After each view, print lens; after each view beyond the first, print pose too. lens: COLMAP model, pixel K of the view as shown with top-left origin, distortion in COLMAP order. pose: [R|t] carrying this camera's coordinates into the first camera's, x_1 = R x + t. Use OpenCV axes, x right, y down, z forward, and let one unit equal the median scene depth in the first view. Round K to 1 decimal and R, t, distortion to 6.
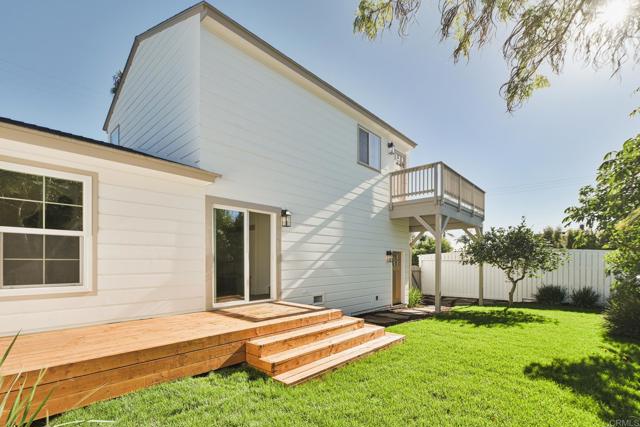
lens RADIAL K [[286.1, 0, 343.4], [0, 286.1, 268.0], [0, 0, 1]] dist [-0.000739, -0.000072]
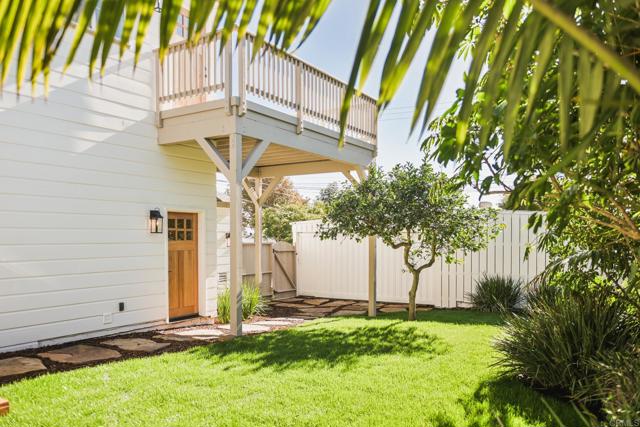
lens RADIAL K [[500.5, 0, 291.2], [0, 500.5, 253.1], [0, 0, 1]] dist [-0.009988, -0.003865]
pose [[0.993602, -0.002072, 0.112923, 0.292163], [0.000701, 0.999926, 0.012182, 0.003409], [-0.112940, -0.012025, 0.993529, 0.122237]]
